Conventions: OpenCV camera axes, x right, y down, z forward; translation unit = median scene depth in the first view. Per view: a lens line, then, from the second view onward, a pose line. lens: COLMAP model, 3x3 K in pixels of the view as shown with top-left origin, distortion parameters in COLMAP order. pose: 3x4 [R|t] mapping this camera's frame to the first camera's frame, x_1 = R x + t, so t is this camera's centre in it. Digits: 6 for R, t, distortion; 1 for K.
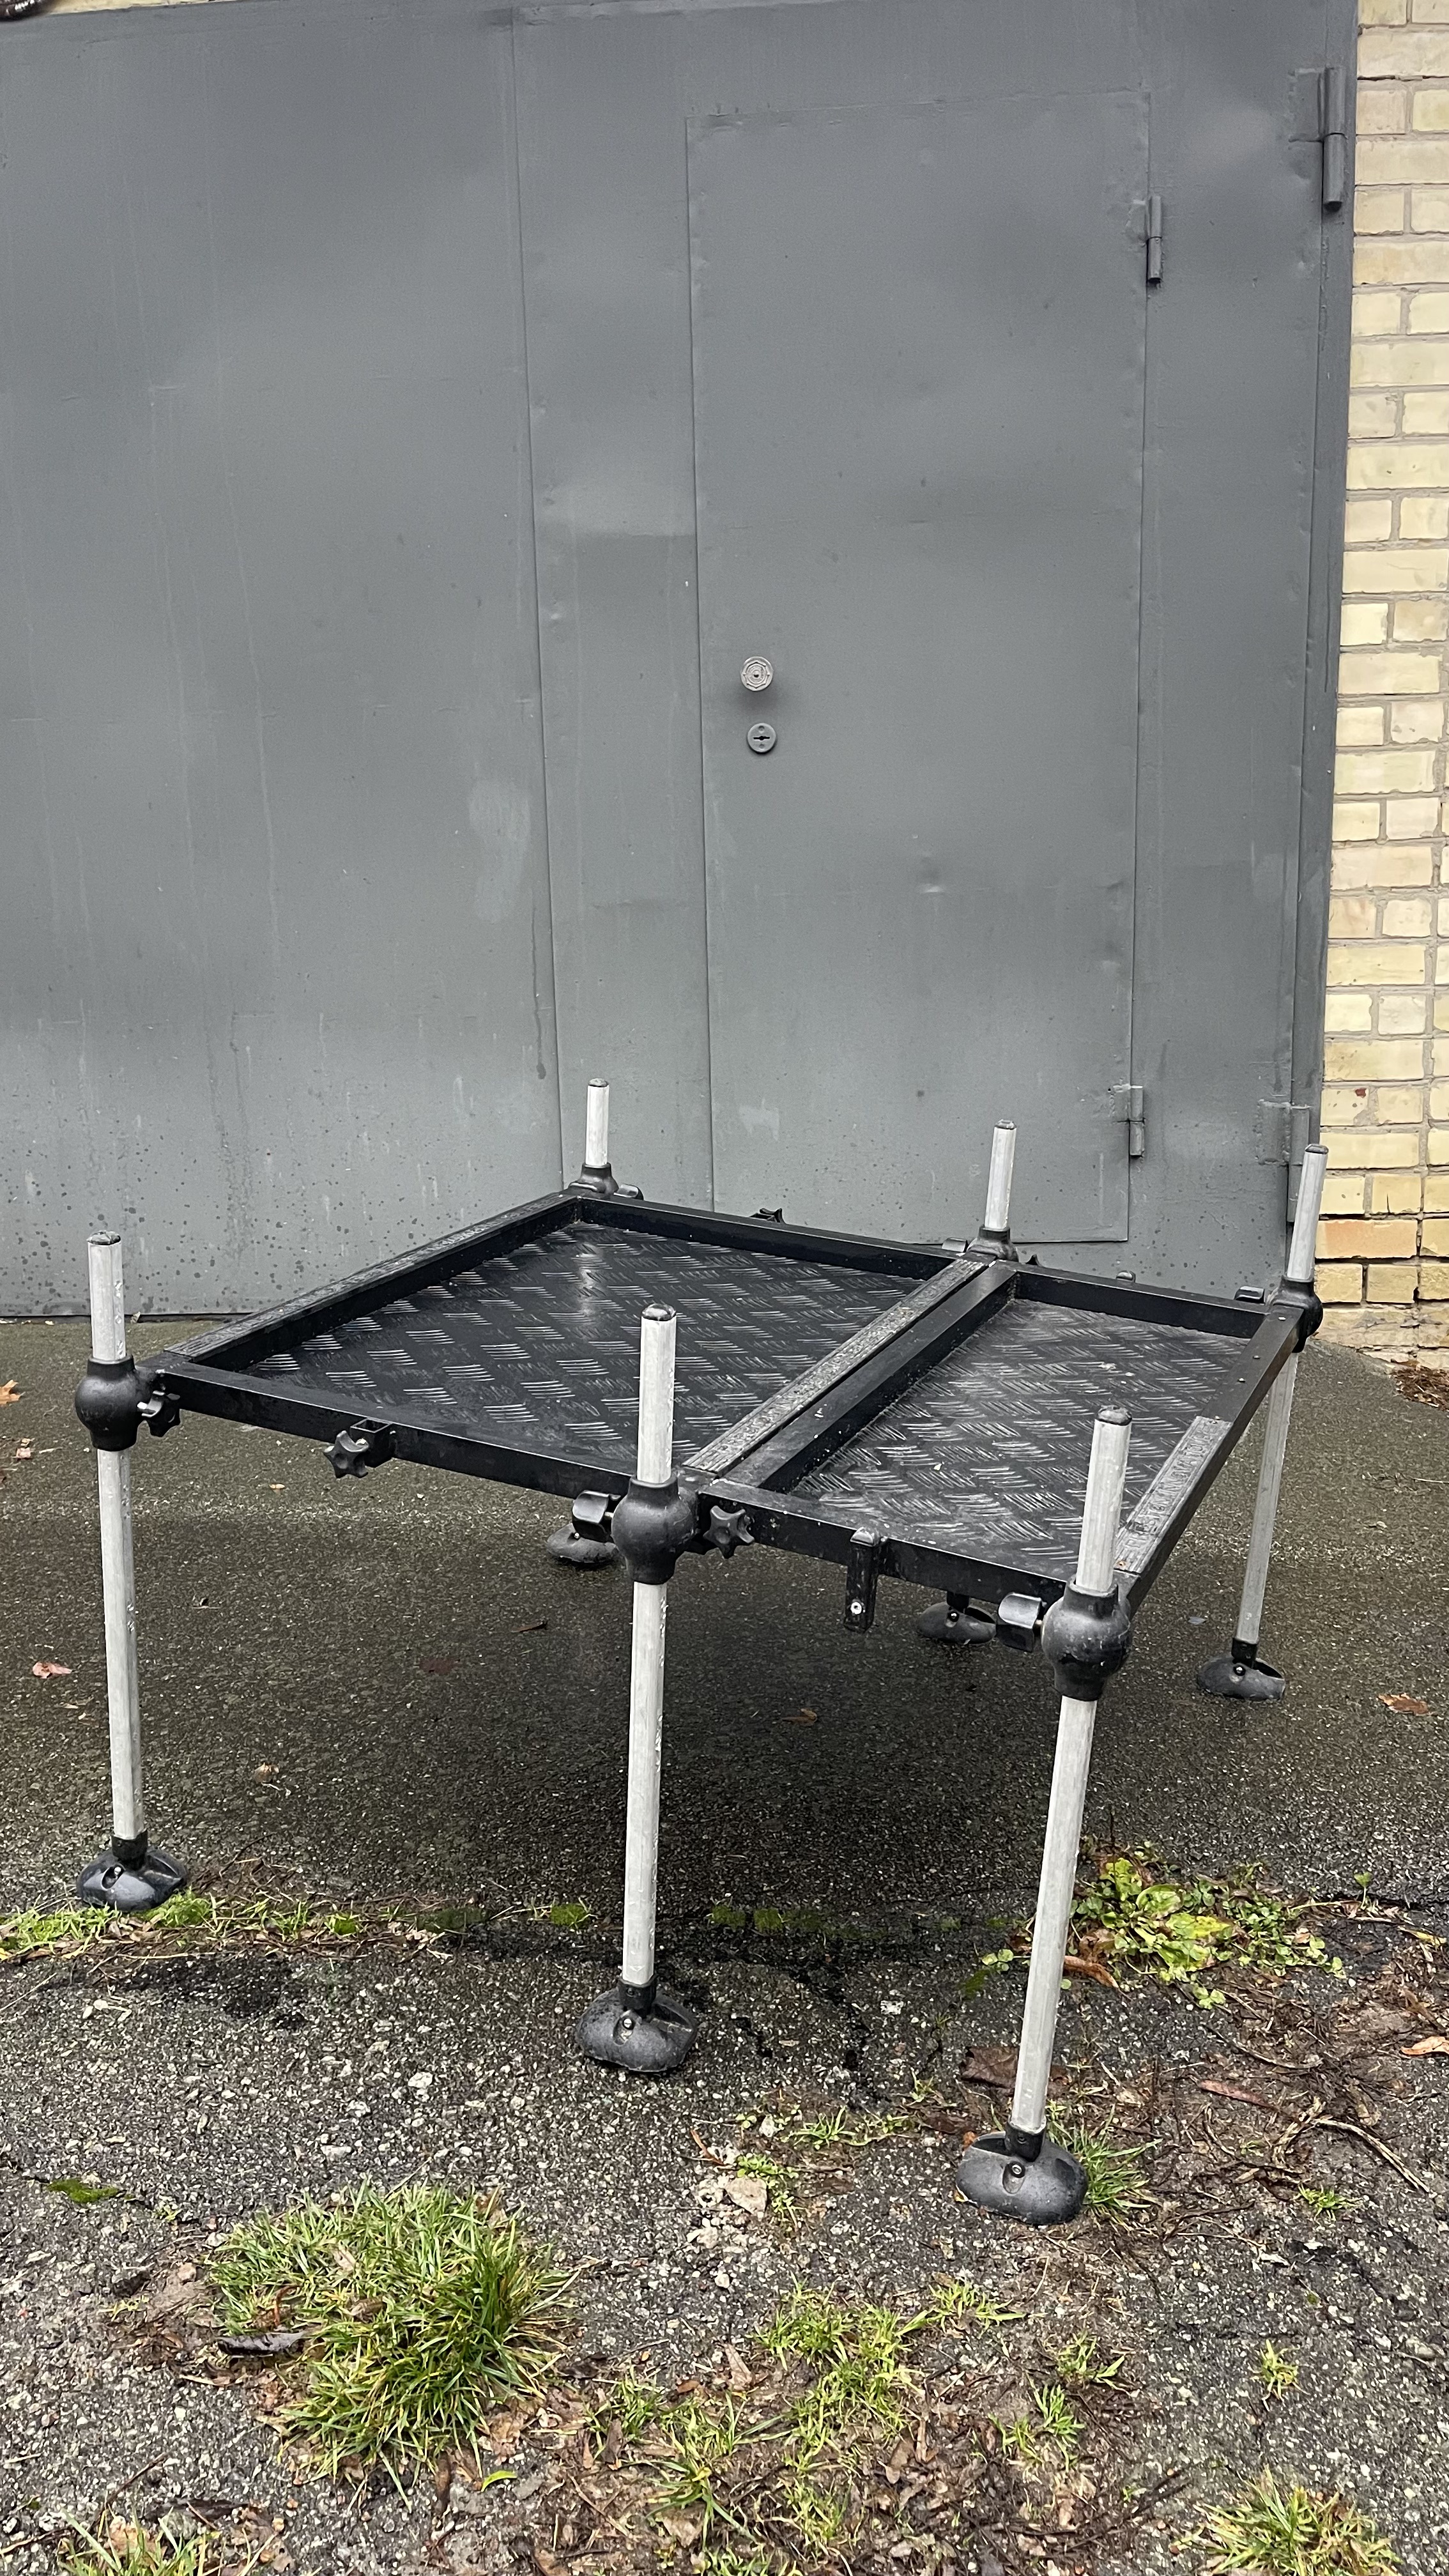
lens RADIAL K [[1932.7, 0, 731.2], [0, 1932.7, 1310.6], [0, 0, 1]] dist [0.057230, -0.076895]
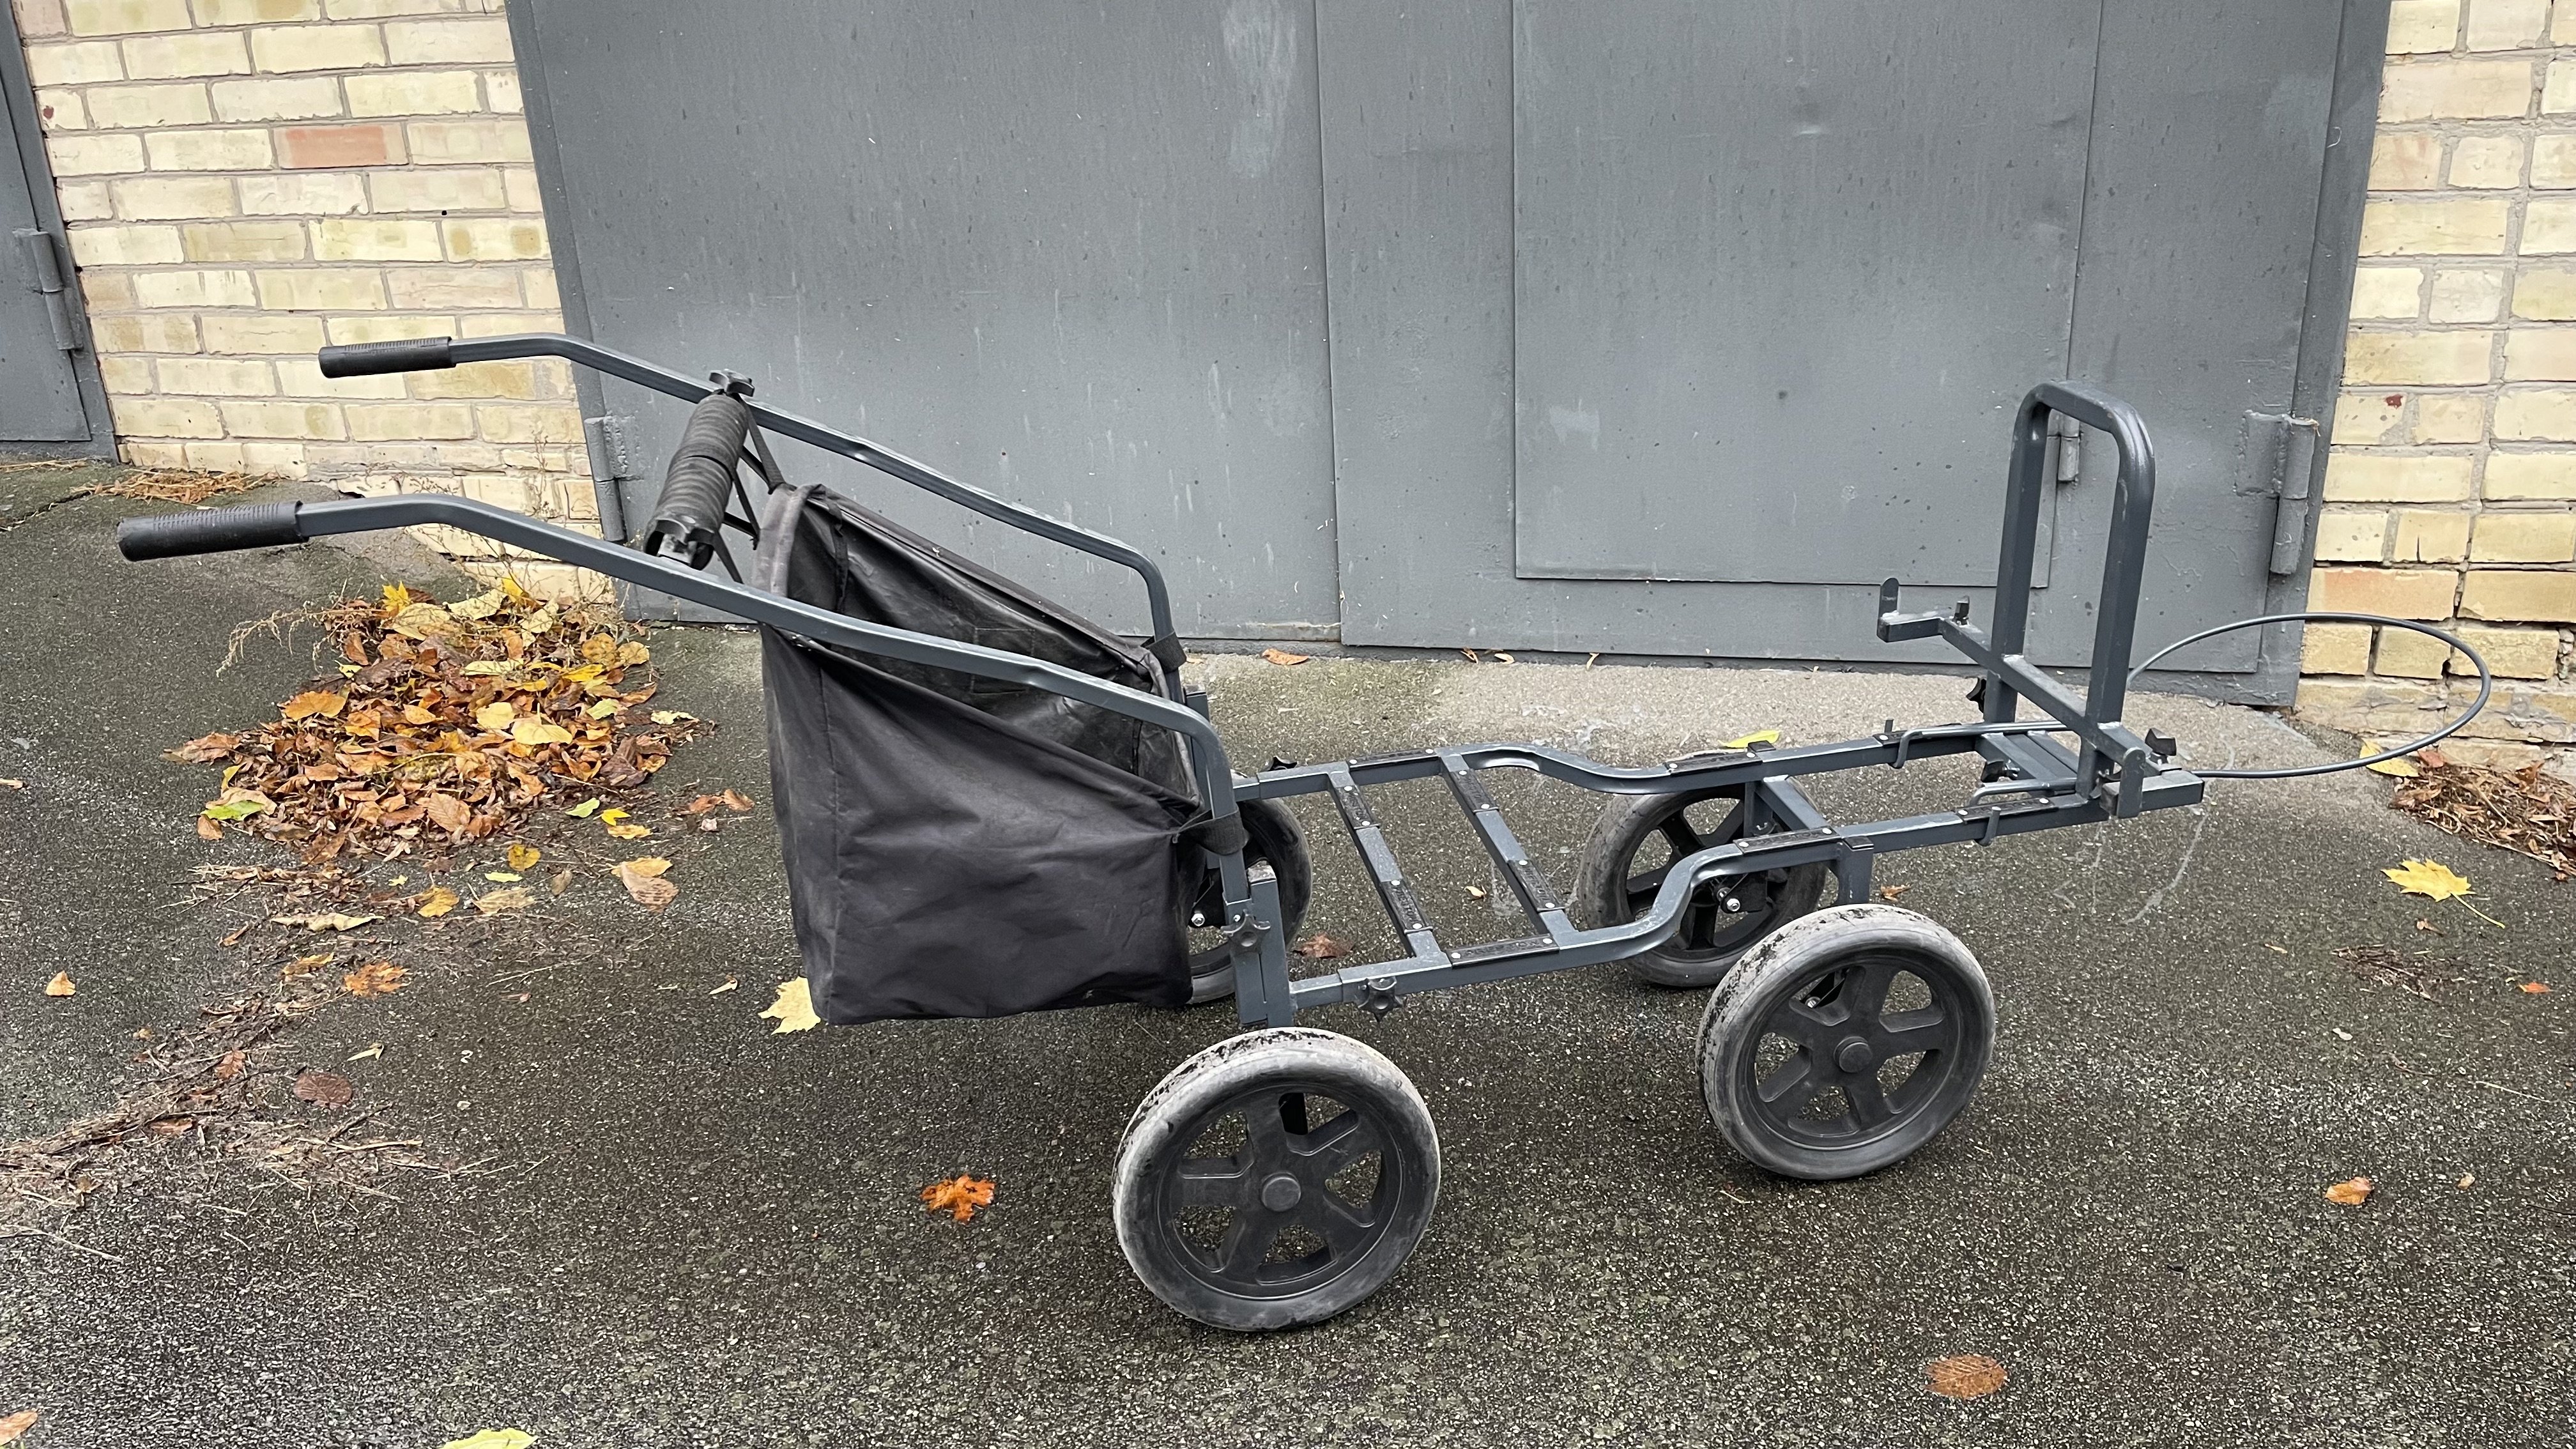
lens RADIAL K [[1932.7, 0, 1281.5], [0, 1932.7, 735.0], [0, 0, 1]] dist [0.057230, -0.076895]
pose [[0.980721, 0.042590, -0.190716, 0.056571], [-0.010646, 0.986156, 0.165480, -0.107537], [0.195124, -0.160259, 0.967597, 0.180467]]
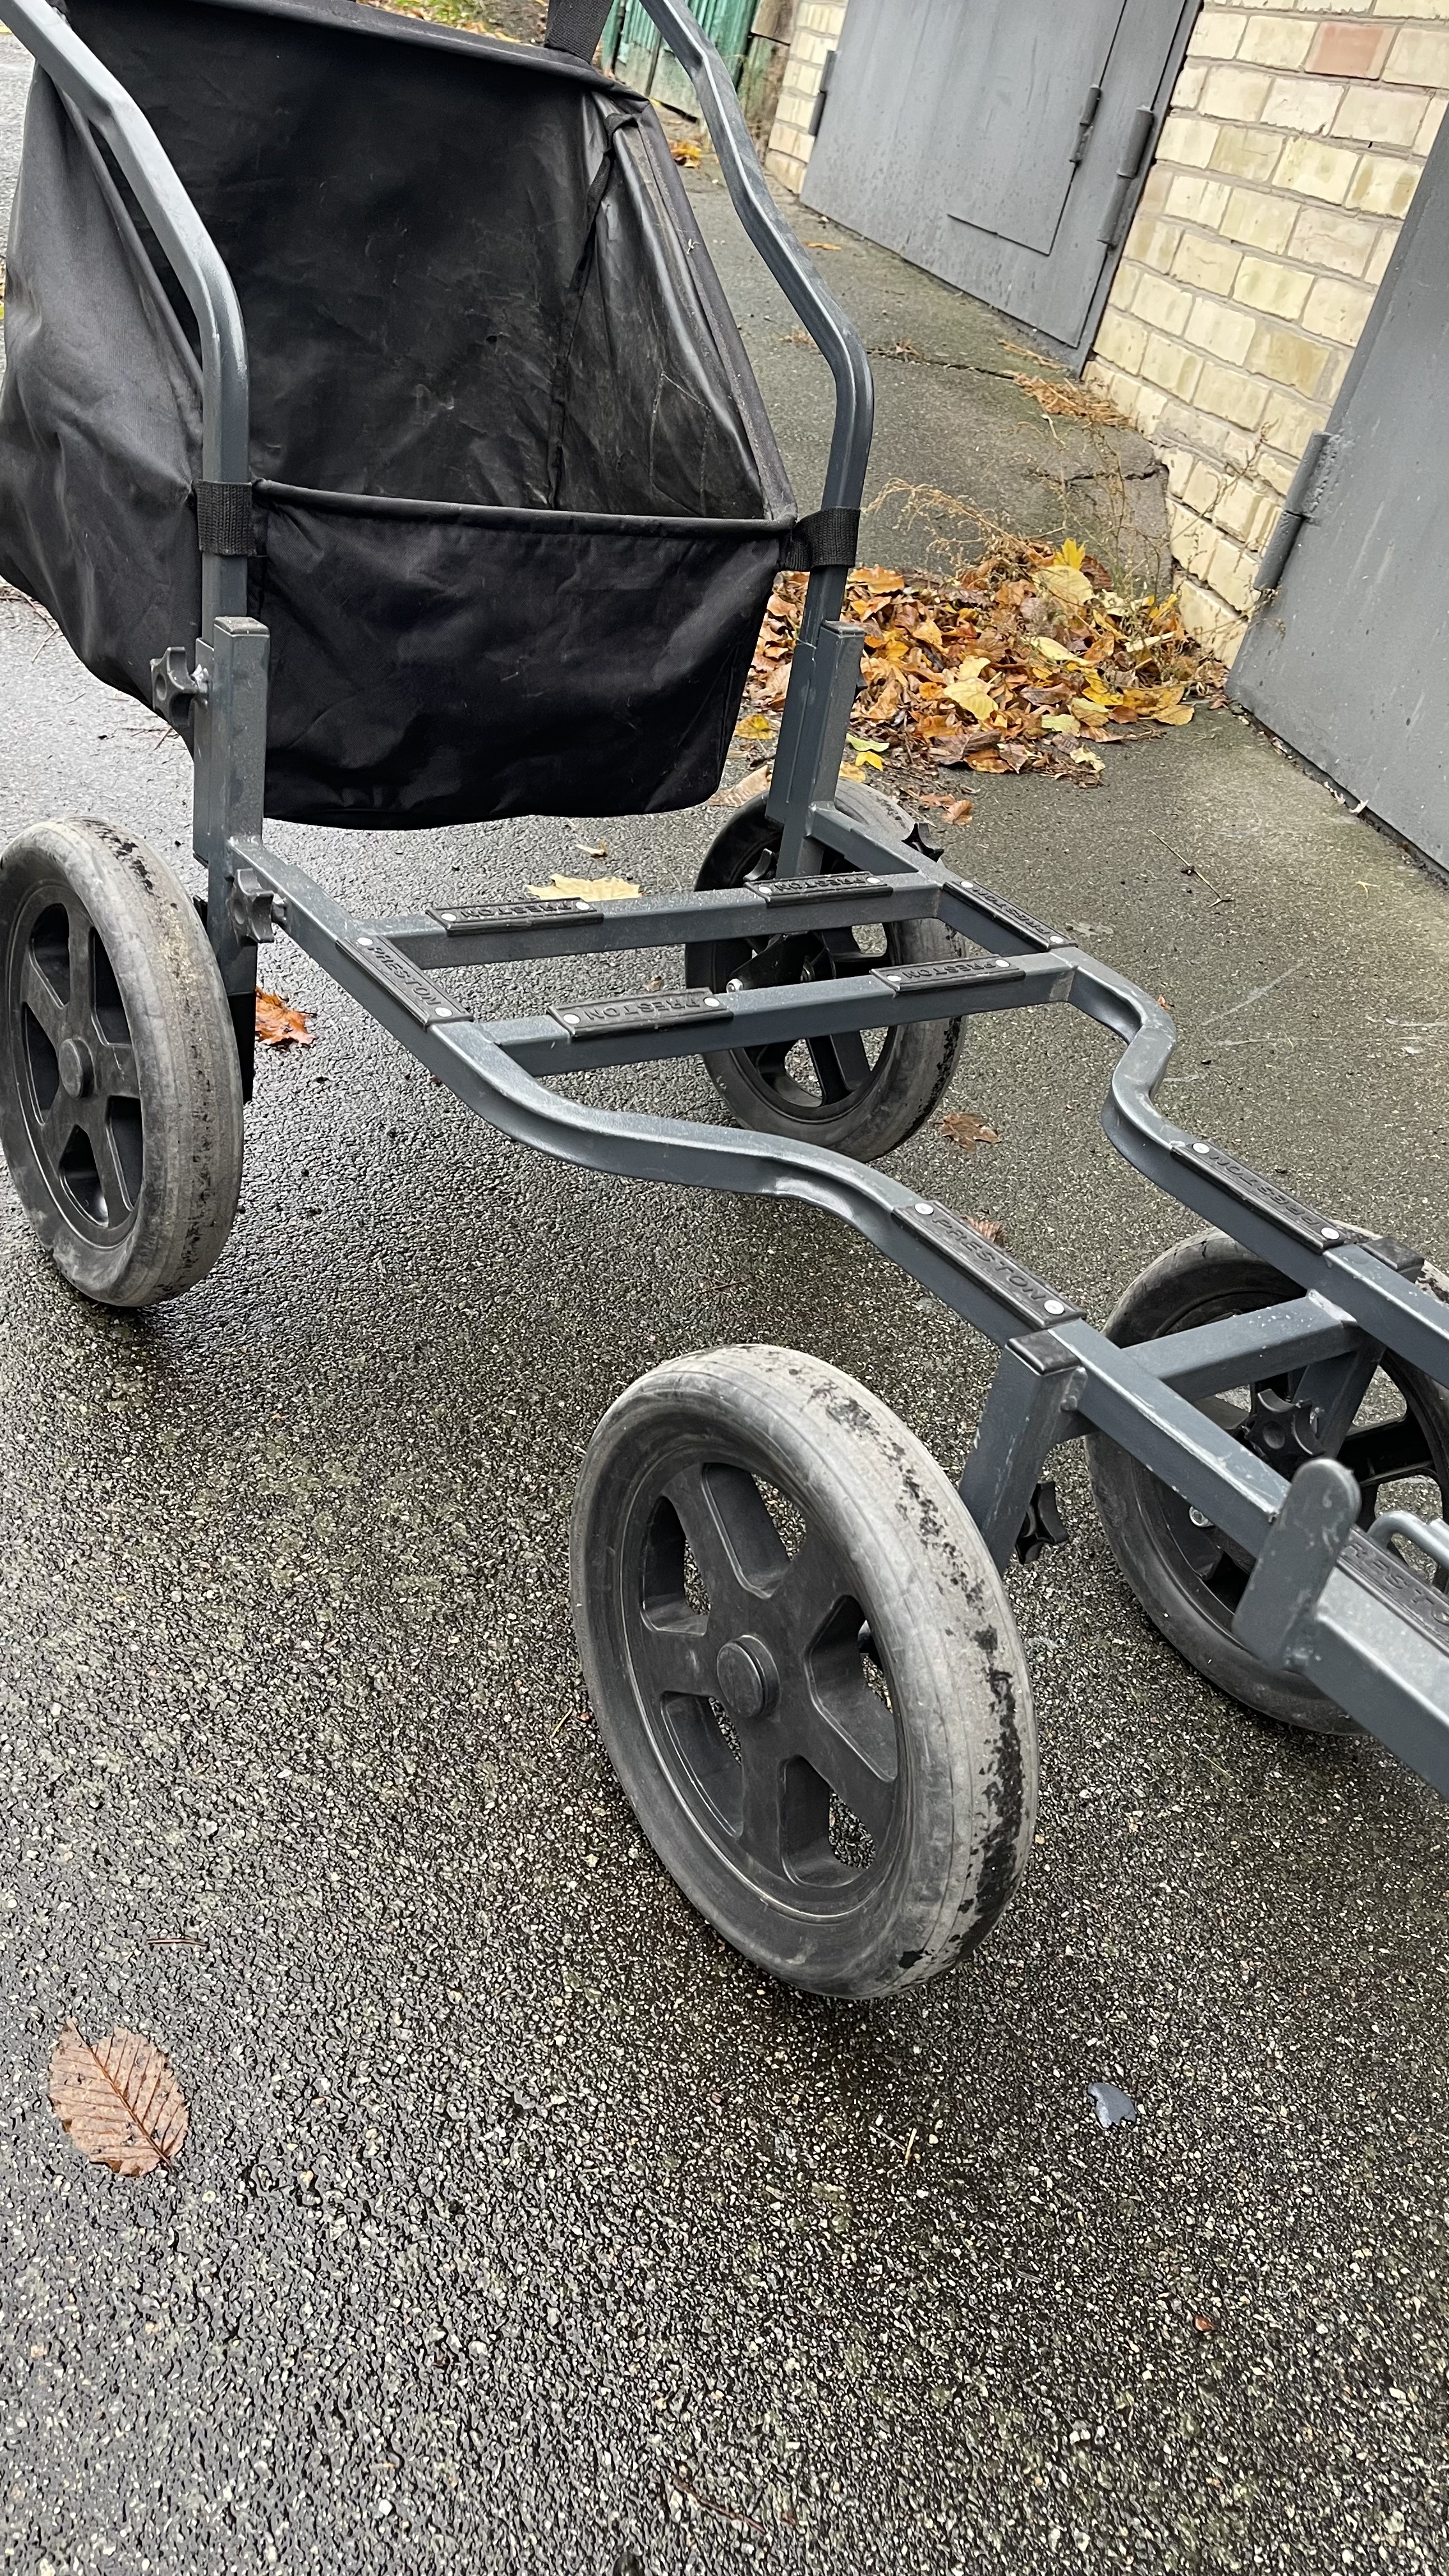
lens RADIAL K [[1932.7, 0, 731.2], [0, 1932.7, 1310.6], [0, 0, 1]] dist [0.057230, -0.076895]
pose [[0.242312, 0.593486, -0.767502, 0.283850], [-0.439359, 0.772437, 0.458590, -0.081646], [0.865014, 0.226087, 0.447924, 0.614089]]
